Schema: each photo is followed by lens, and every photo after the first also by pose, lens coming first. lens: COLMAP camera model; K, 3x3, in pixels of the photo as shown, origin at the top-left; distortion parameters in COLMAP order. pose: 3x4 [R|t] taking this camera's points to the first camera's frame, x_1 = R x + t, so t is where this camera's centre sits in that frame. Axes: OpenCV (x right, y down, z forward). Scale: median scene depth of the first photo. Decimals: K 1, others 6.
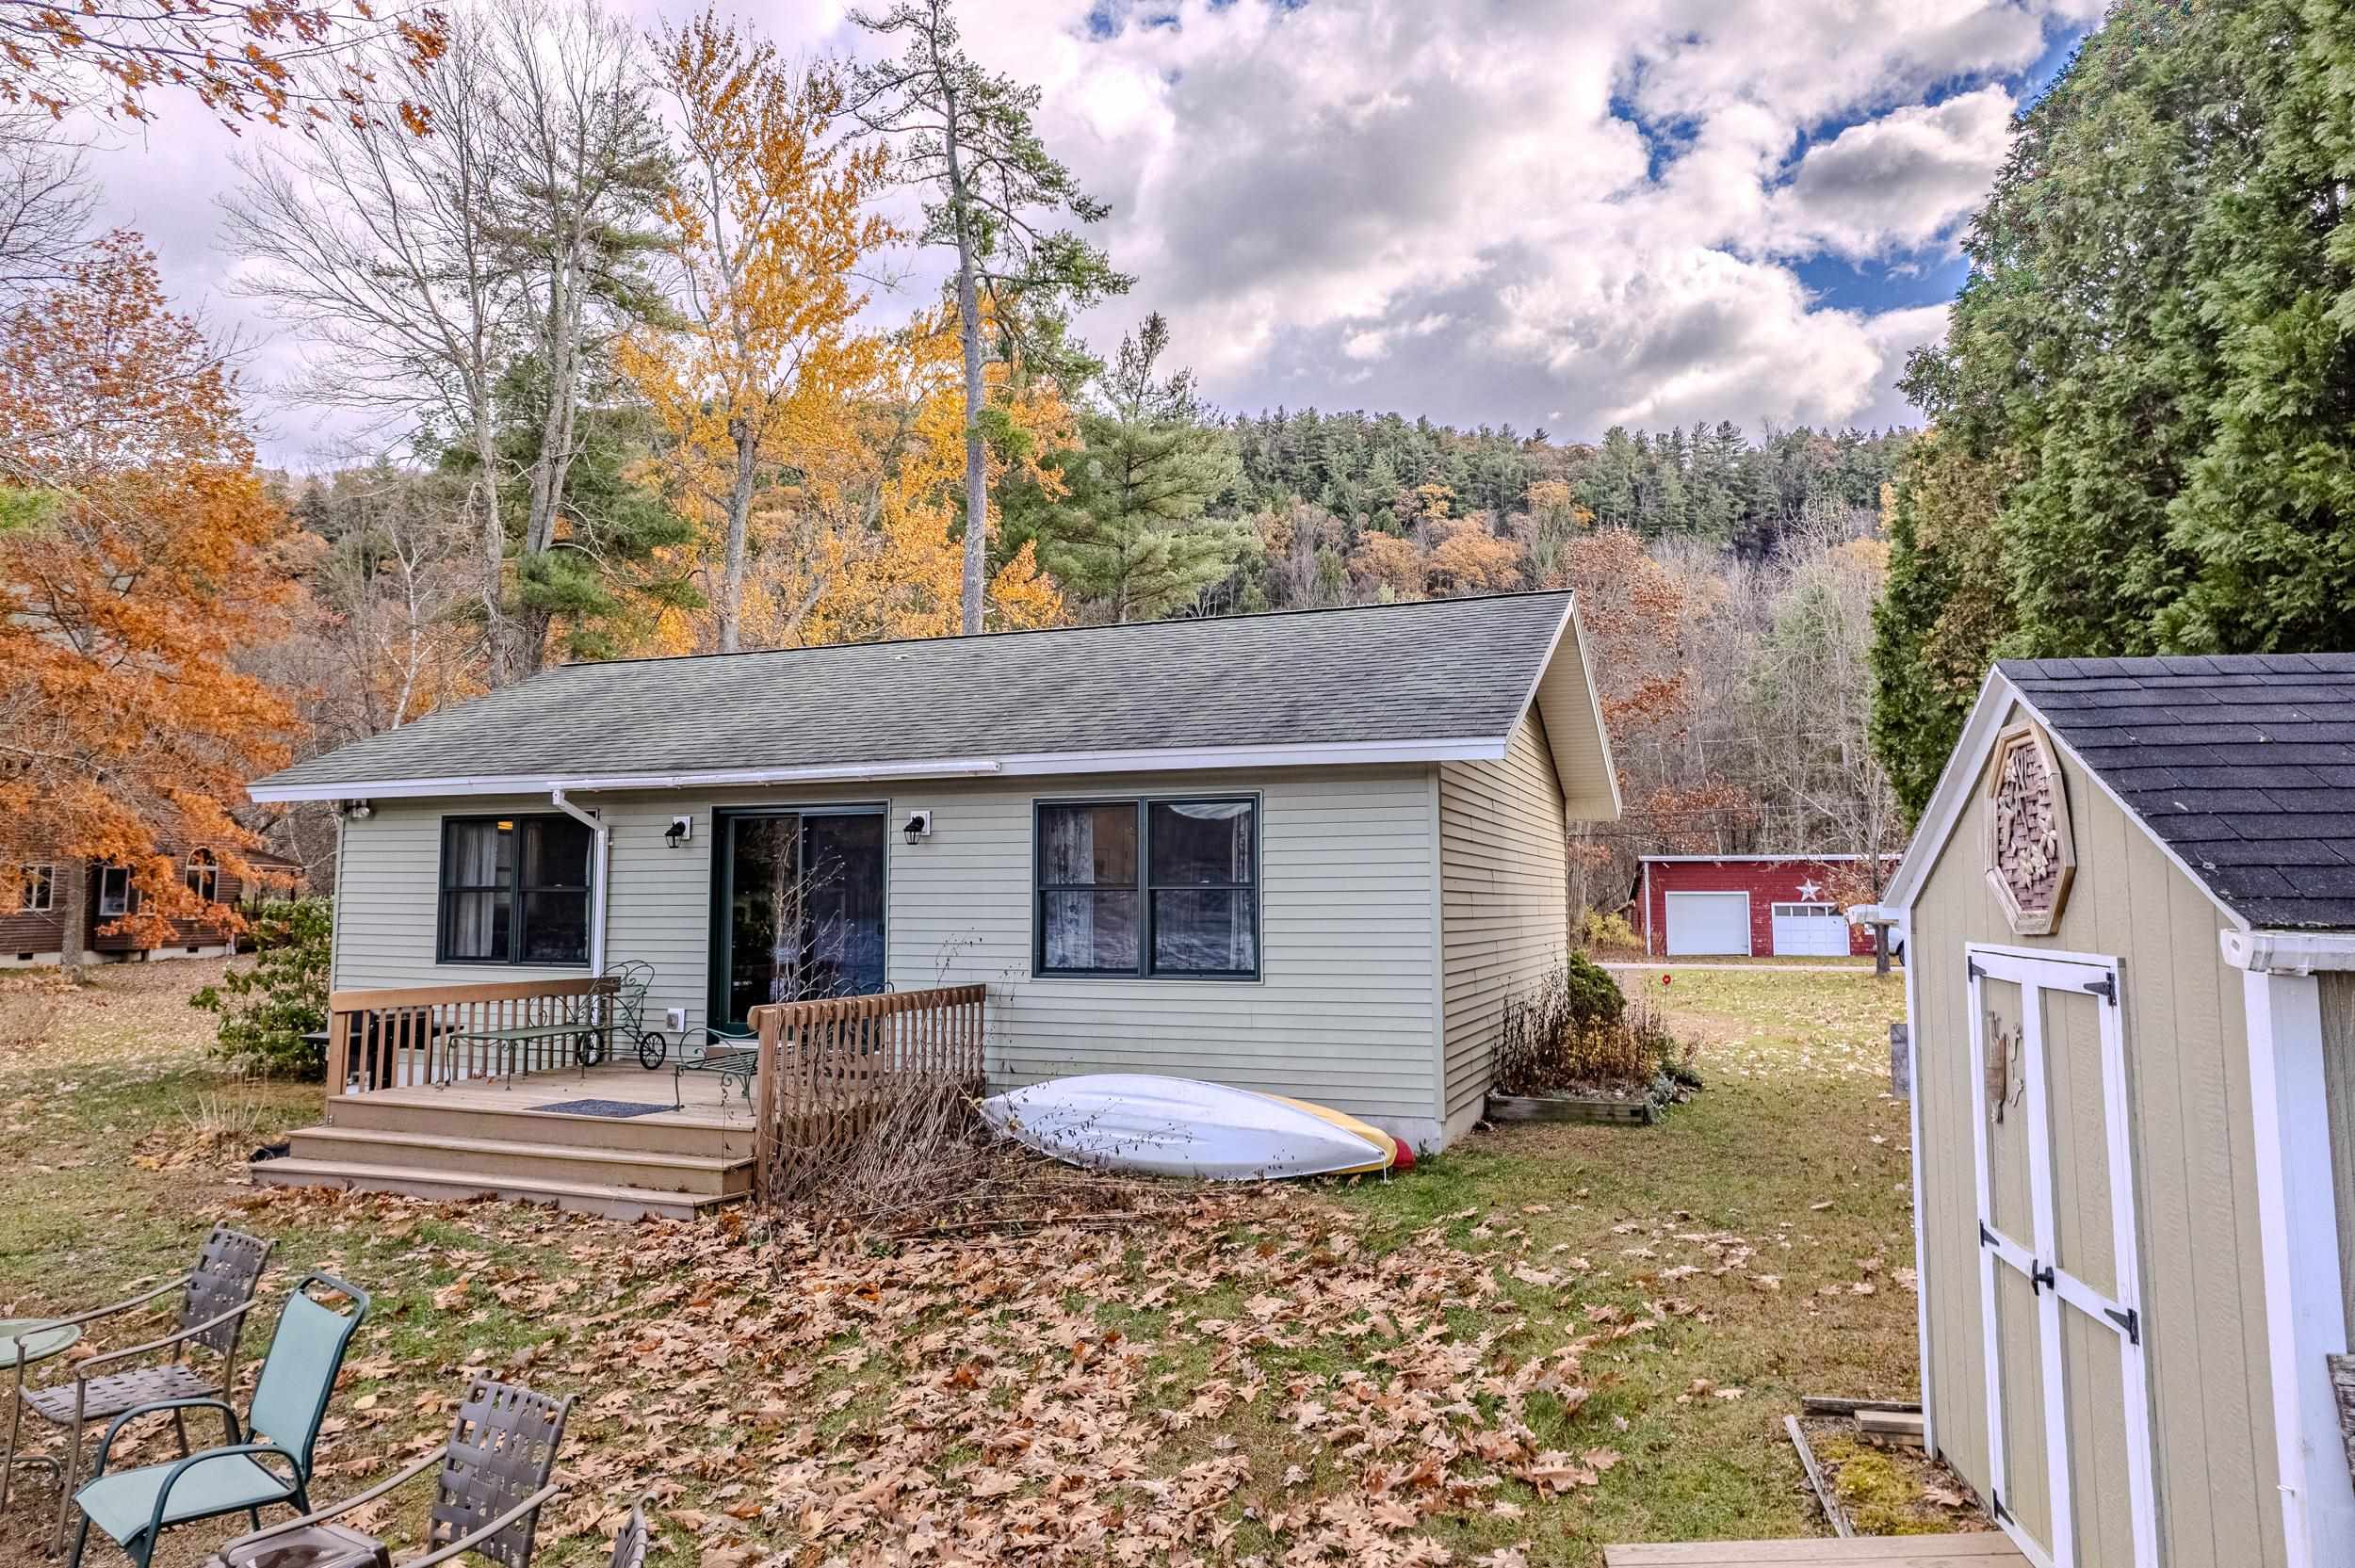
lens RADIAL K [[1476.5, 0, 1177.5], [0, 1476.5, 784.0], [0, 0, 1]] dist [-0.089967, 0.069518]
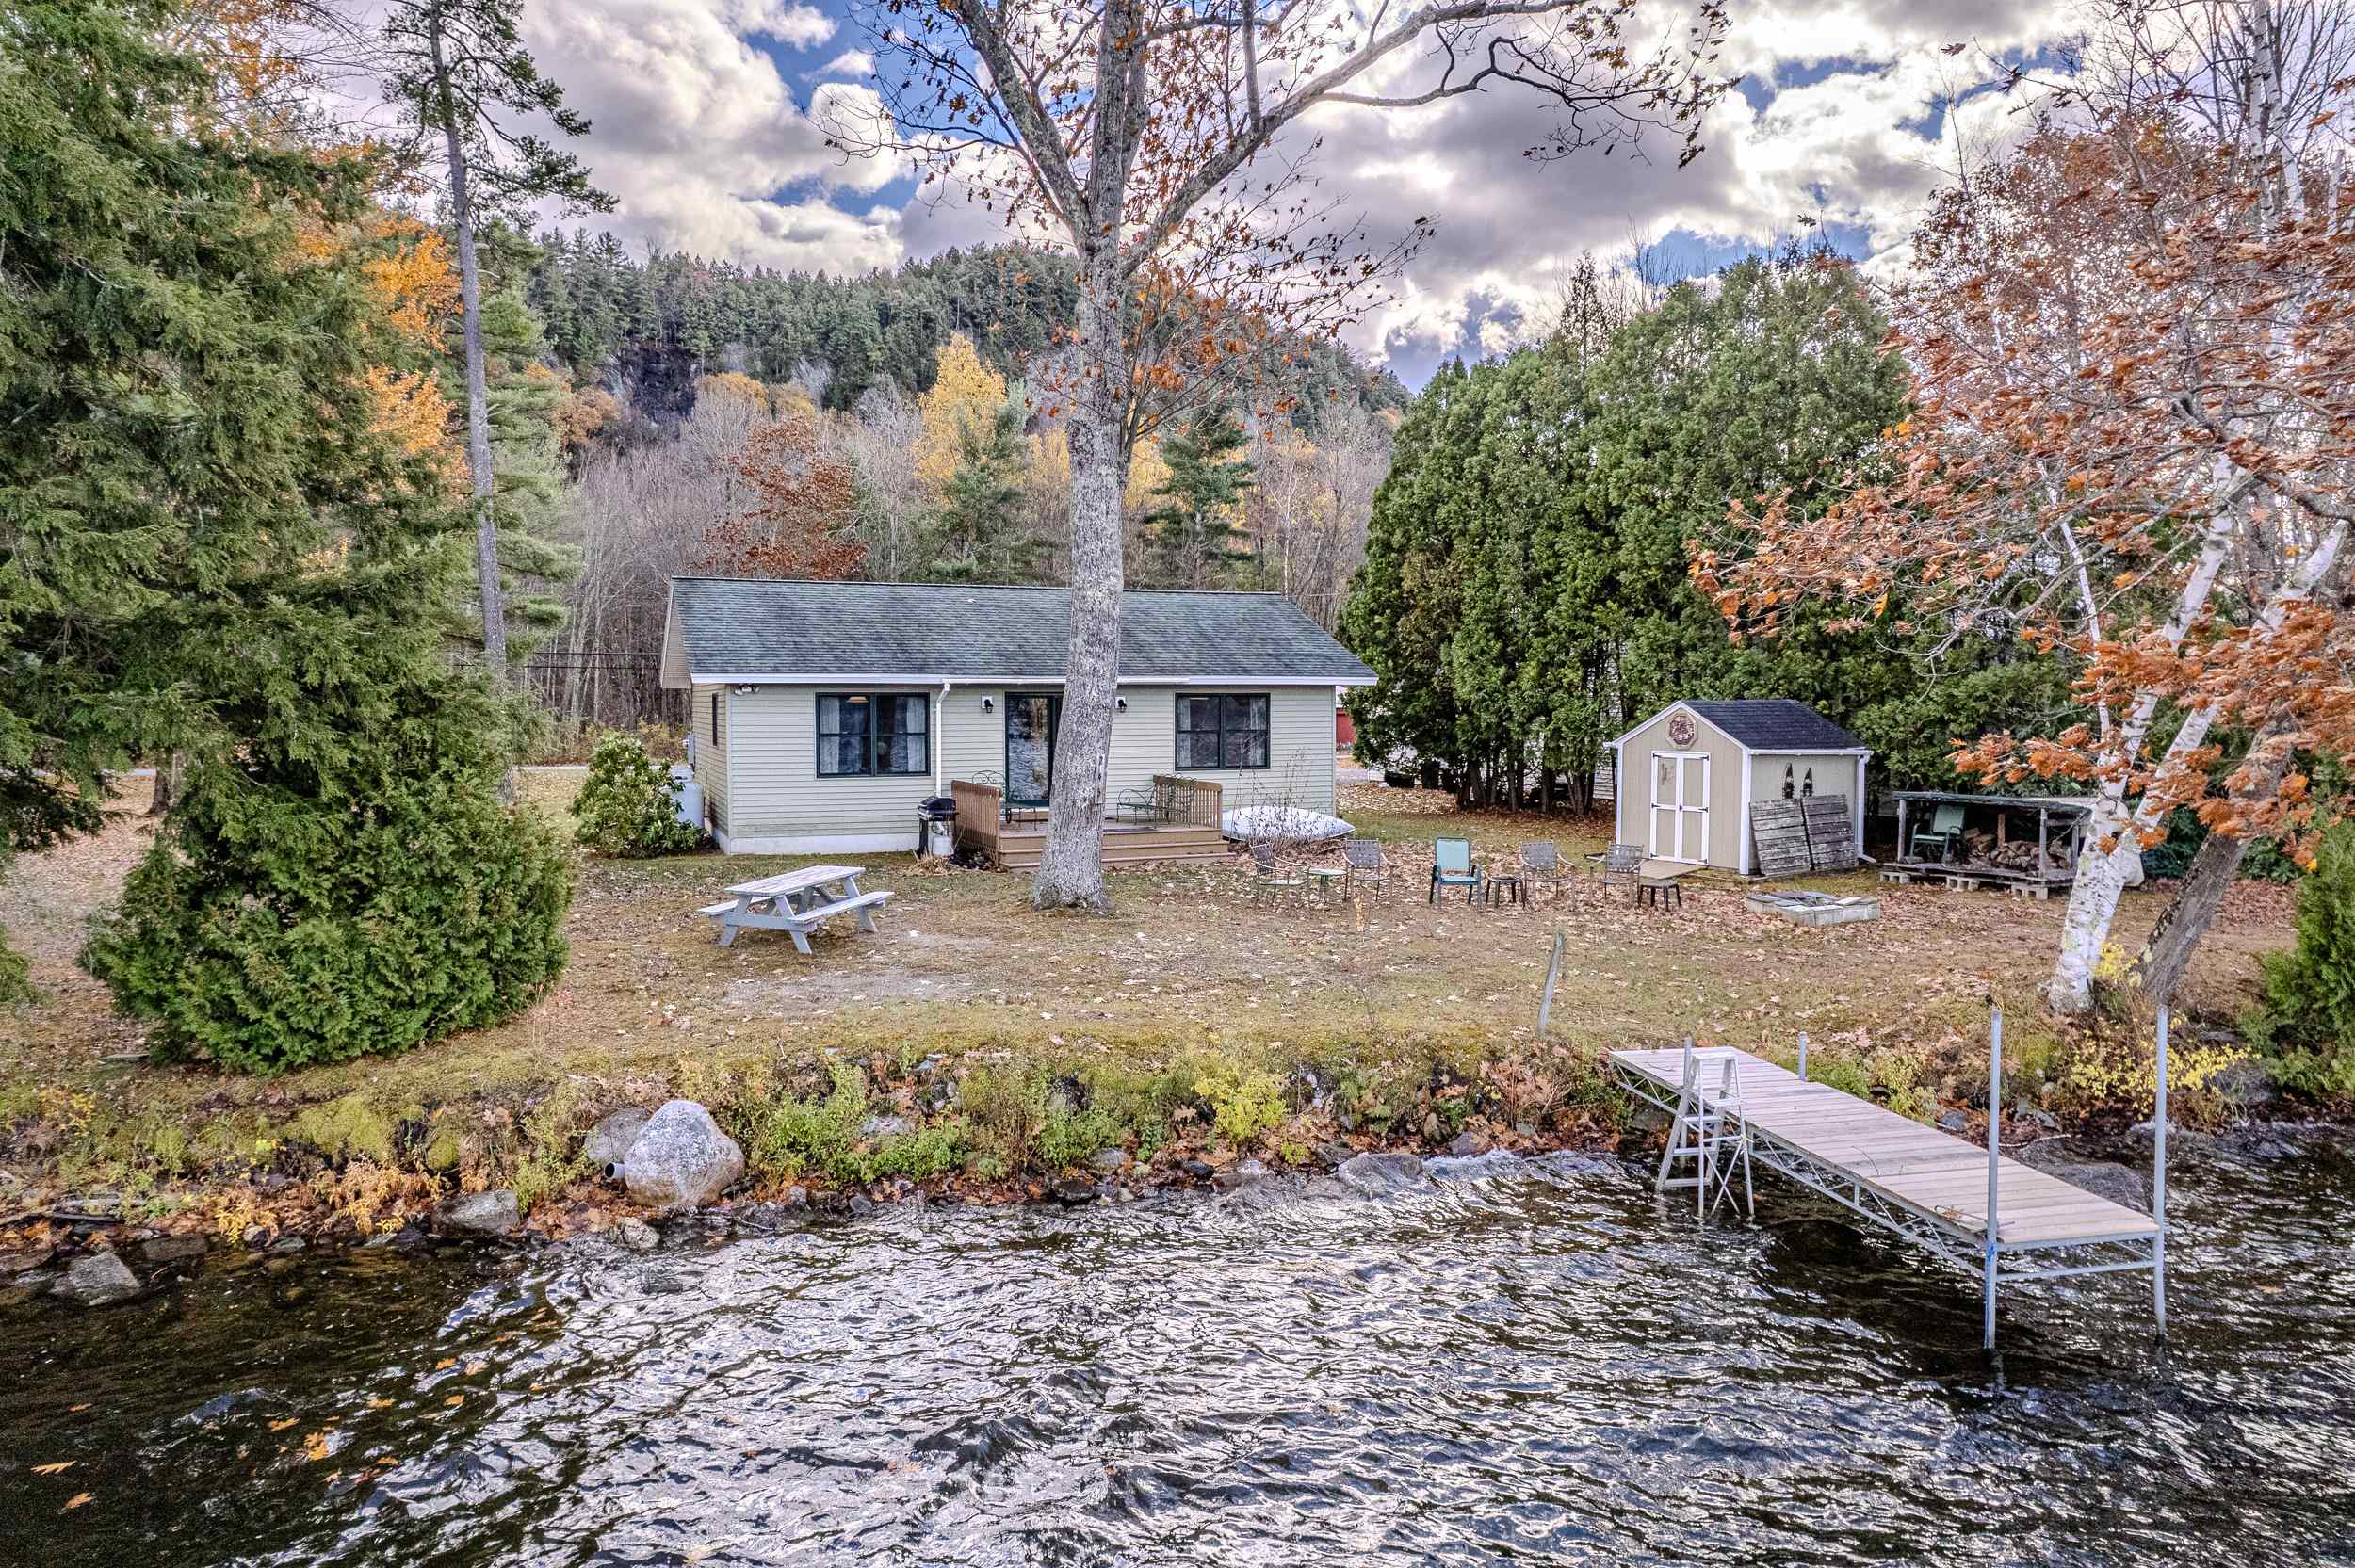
lens RADIAL K [[1476.5, 0, 1177.5], [0, 1476.5, 784.0], [0, 0, 1]] dist [-0.089967, 0.069518]
pose [[0.707173, -0.040987, 0.705851, -0.553618], [-0.054736, 0.992149, 0.112449, -0.034648], [-0.704918, -0.118156, 0.699378, -0.198747]]
